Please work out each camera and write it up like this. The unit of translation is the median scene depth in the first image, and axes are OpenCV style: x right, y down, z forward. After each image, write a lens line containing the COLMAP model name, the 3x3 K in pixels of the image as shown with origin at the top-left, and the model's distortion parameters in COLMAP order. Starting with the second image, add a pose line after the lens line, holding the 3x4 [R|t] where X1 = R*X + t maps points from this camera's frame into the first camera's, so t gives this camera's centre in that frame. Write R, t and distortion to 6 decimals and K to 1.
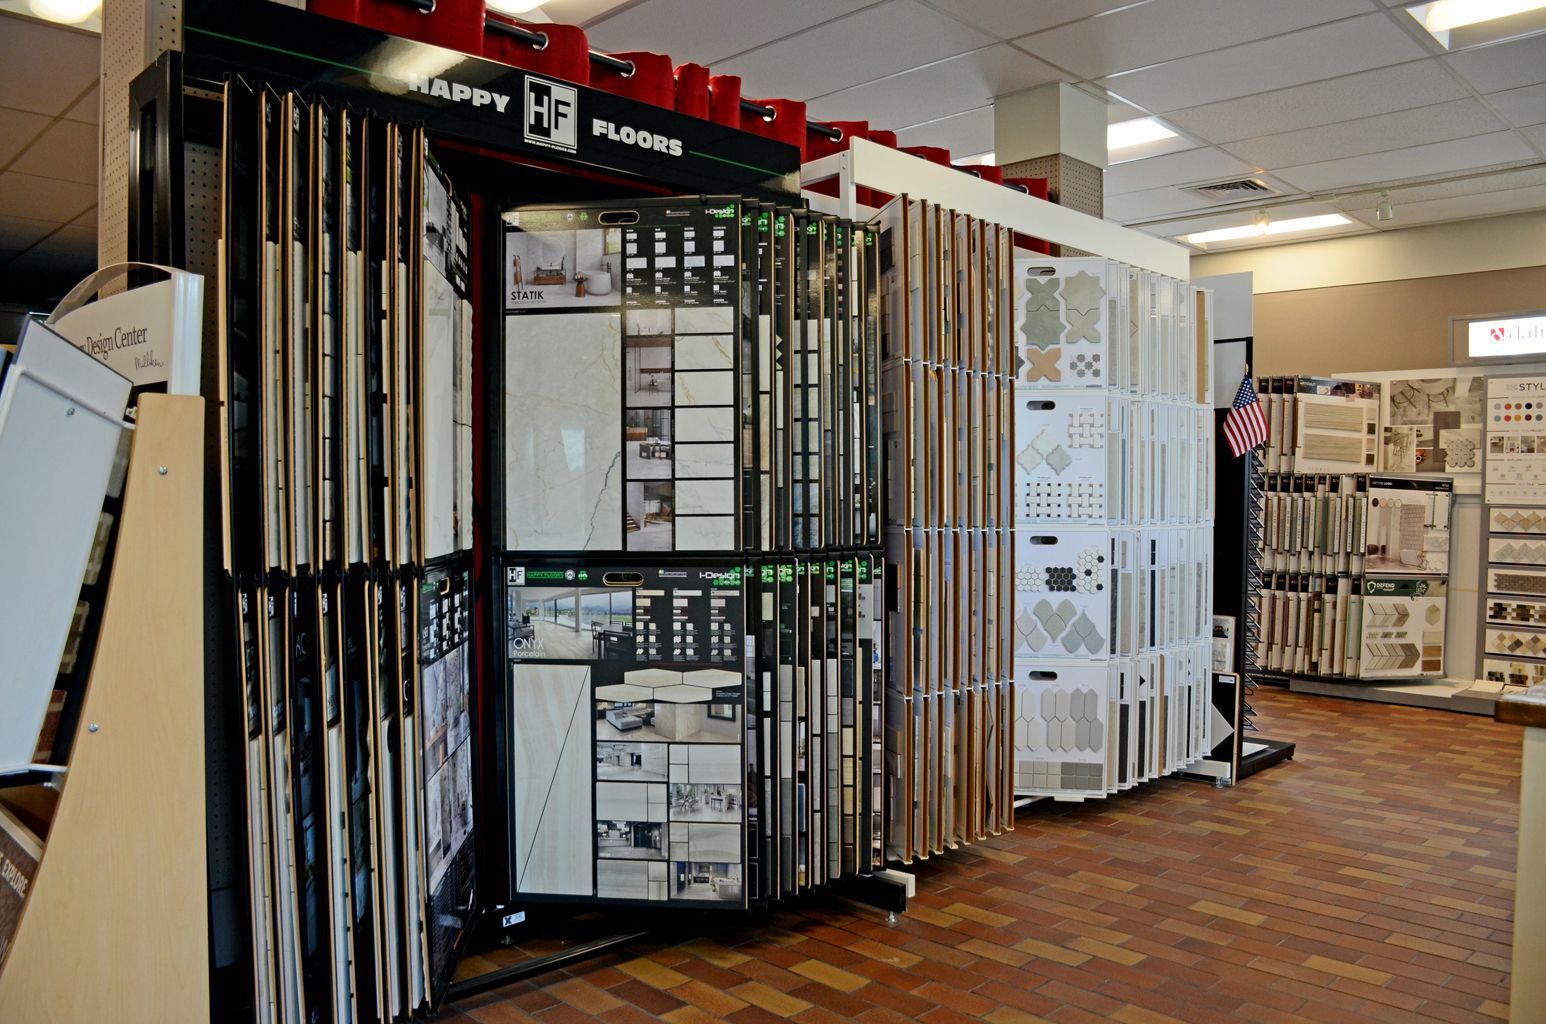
lens RADIAL K [[1198.6, 0, 773.5], [0, 1198.6, 520.5], [0, 0, 1]] dist [-0.143125, 0.093980]
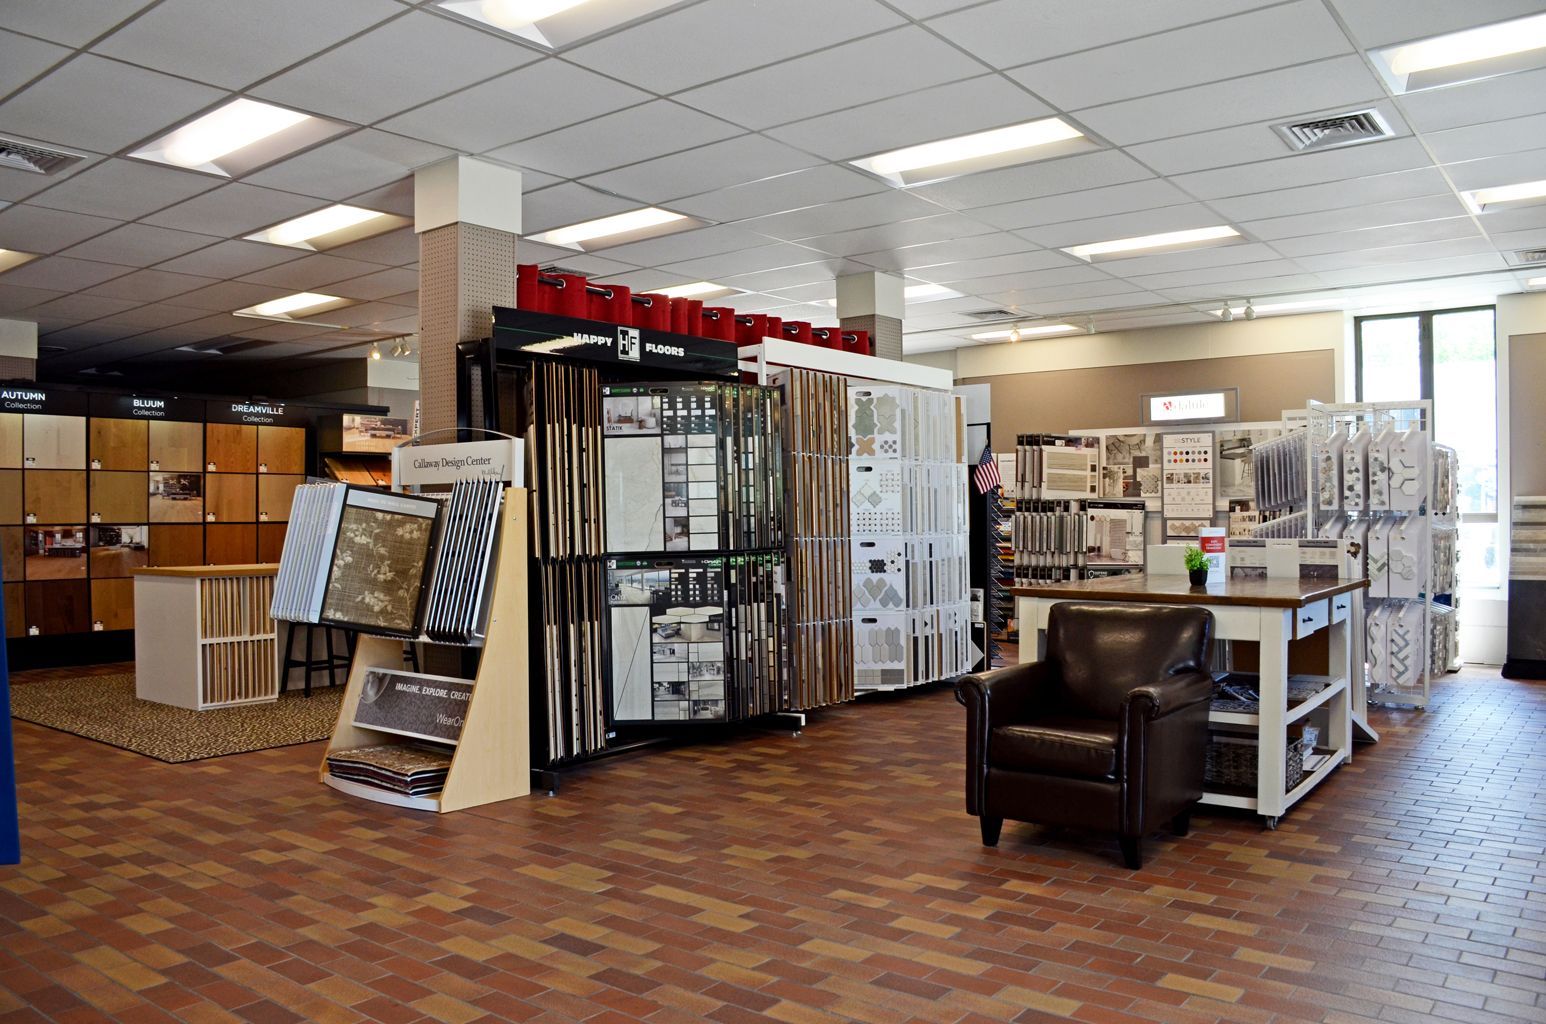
lens RADIAL K [[1198.6, 0, 767.3], [0, 1198.6, 515.0], [0, 0, 1]] dist [-0.143125, 0.093980]
pose [[0.992436, -0.018866, 0.121301, -0.169827], [0.021752, 0.999510, -0.022517, 0.011543], [-0.120817, 0.024985, 0.992360, -0.932875]]
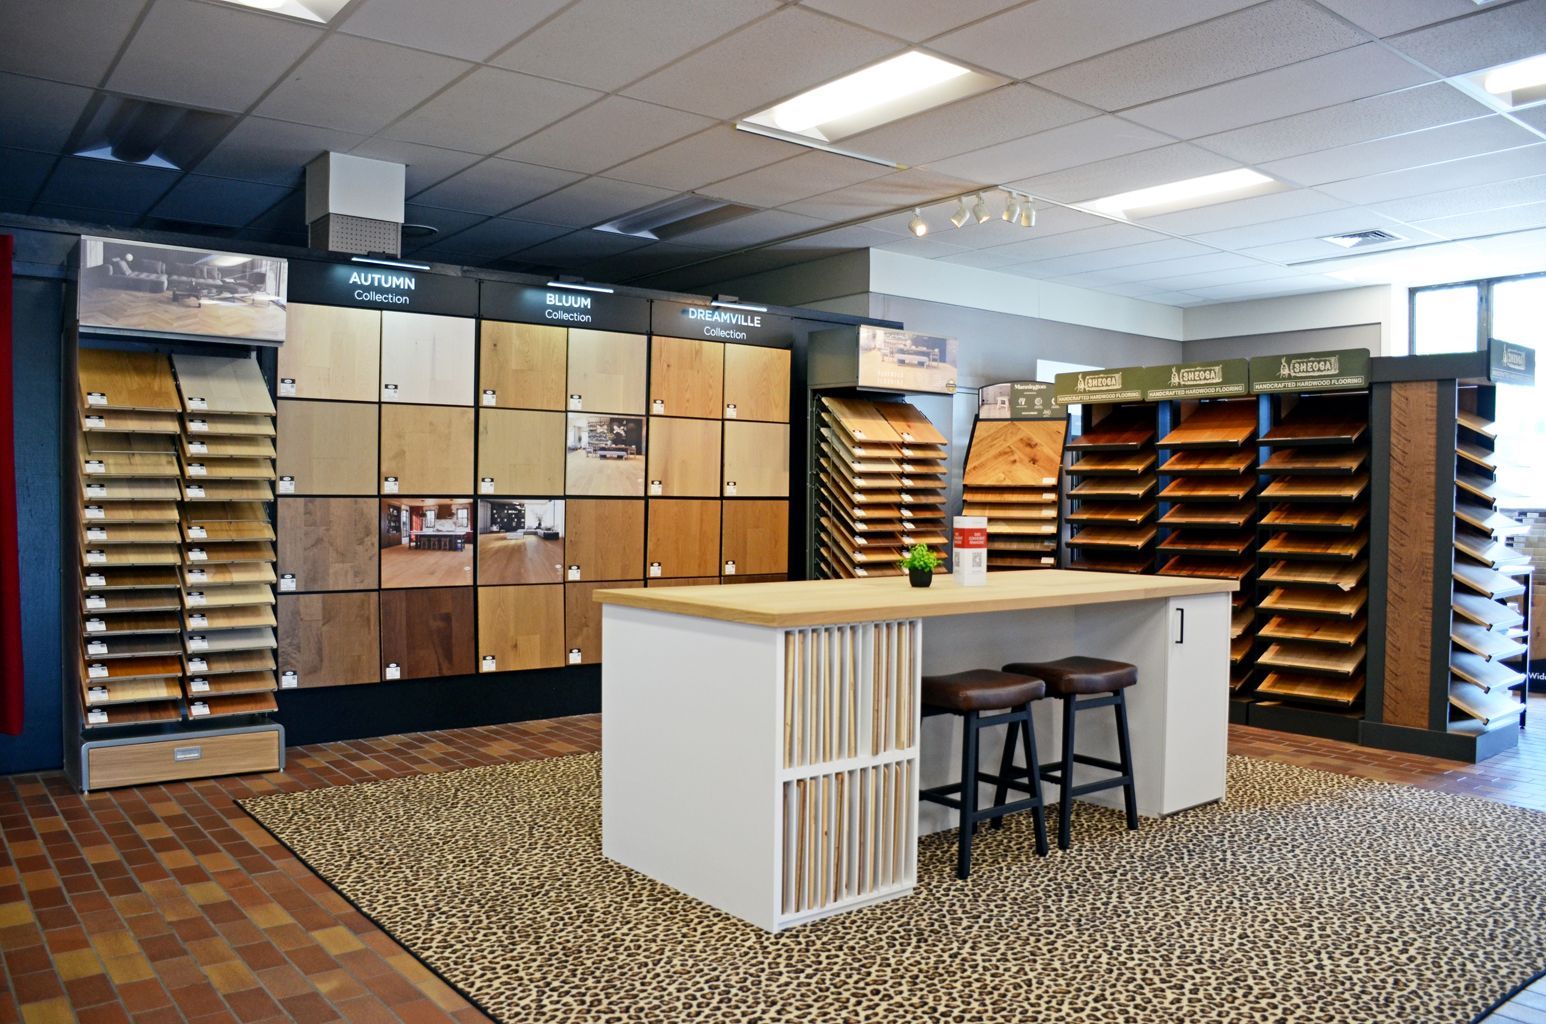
lens RADIAL K [[1198.6, 0, 768.6], [0, 1198.6, 514.9], [0, 0, 1]] dist [-0.143125, 0.093980]
pose [[0.993562, 0.001605, -0.113278, -0.856041], [-0.002384, 0.999974, -0.006733, -0.027614], [0.113264, 0.006960, 0.993541, 0.383710]]
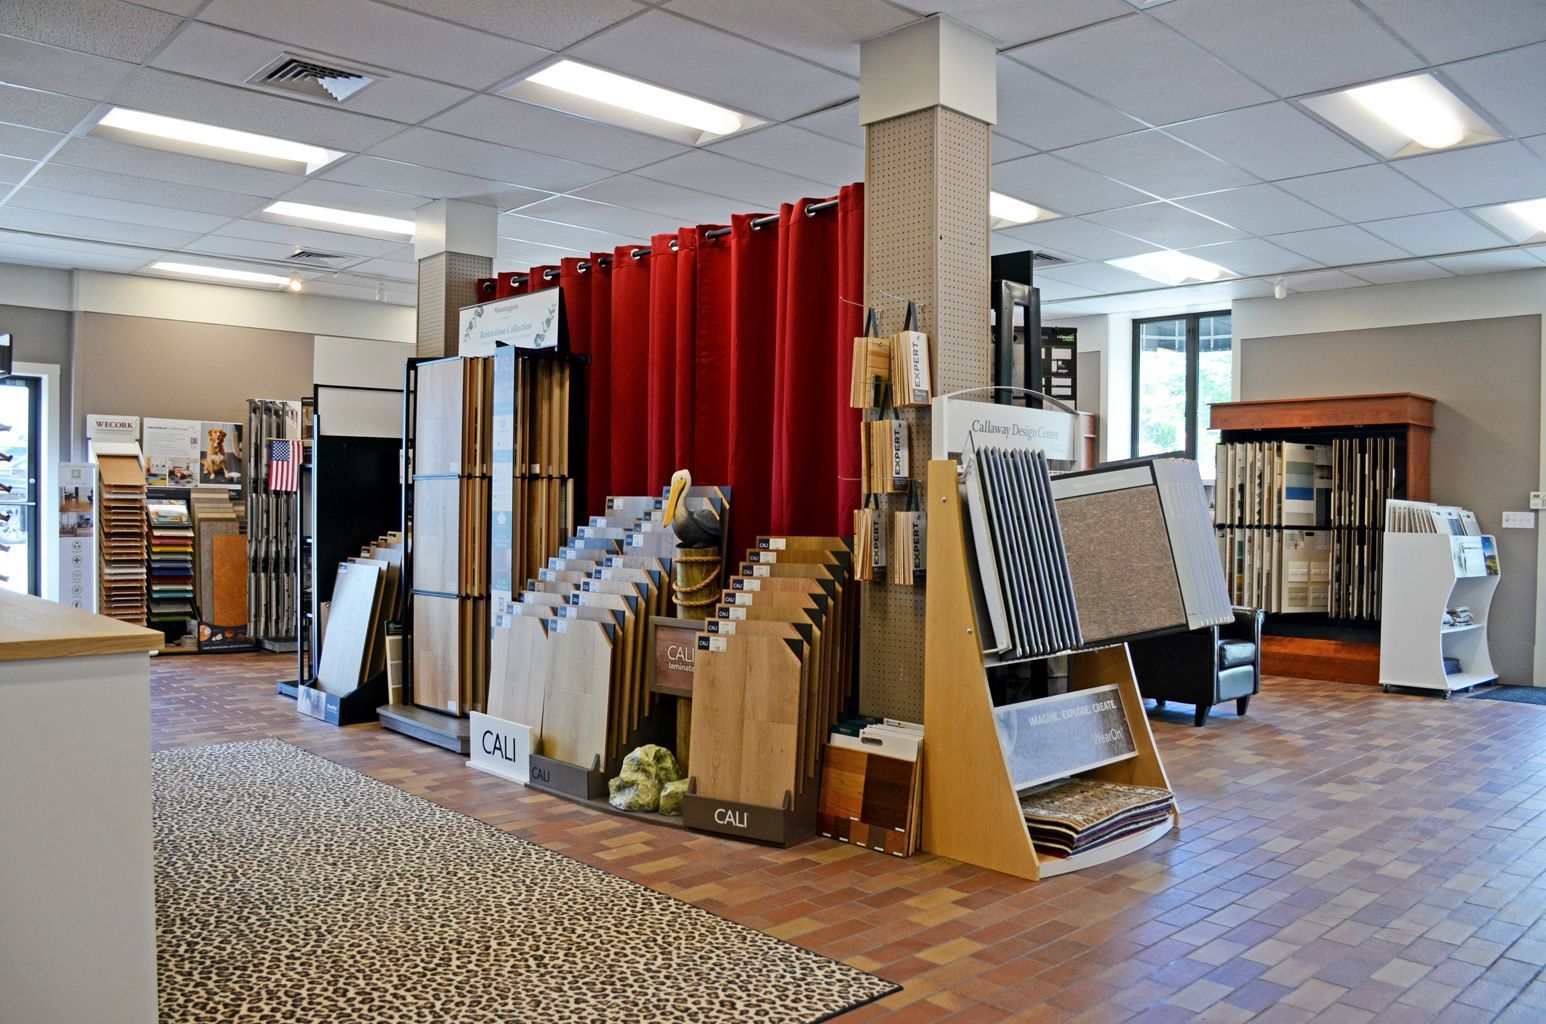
lens RADIAL K [[1198.6, 0, 779.5], [0, 1198.6, 517.4], [0, 0, 1]] dist [-0.143125, 0.093980]
pose [[0.018444, -0.023304, 0.999558, -1.649459], [0.012003, 0.999661, 0.023085, -0.042615], [-0.999758, 0.011572, 0.018717, 0.900578]]
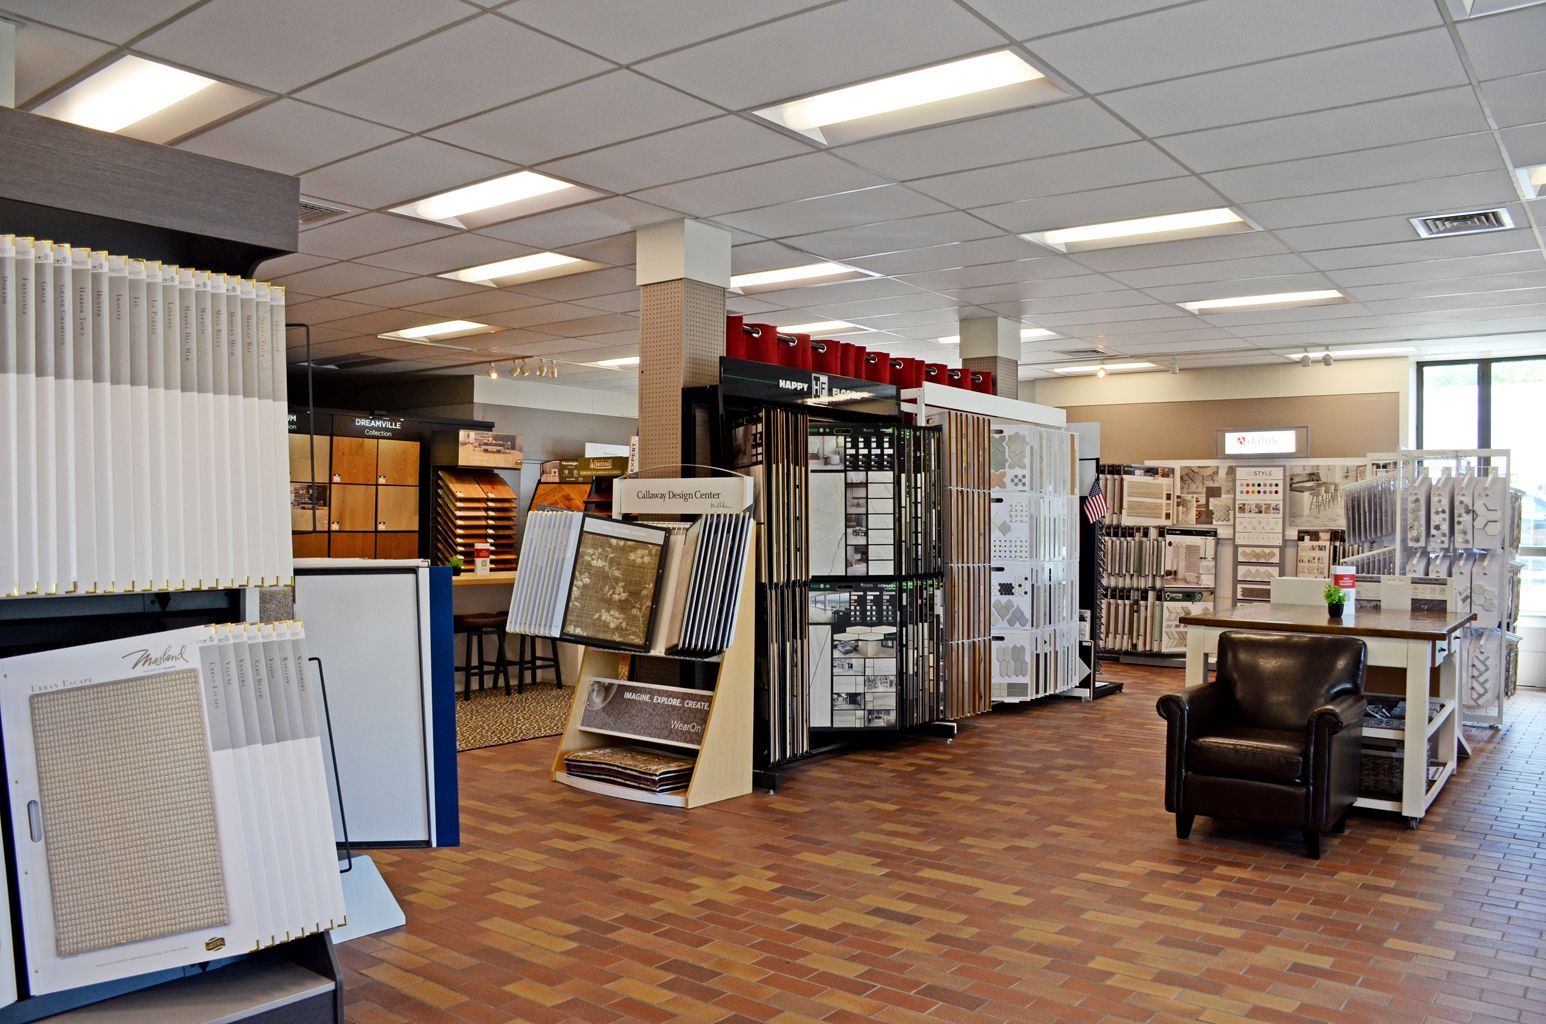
lens RADIAL K [[1198.6, 0, 766.6], [0, 1198.6, 518.0], [0, 0, 1]] dist [-0.143125, 0.093980]
pose [[0.991774, 0.001217, 0.127994, -0.489140], [0.001852, 0.999714, -0.023860, -0.026315], [-0.127987, 0.023900, 0.991488, -1.095444]]
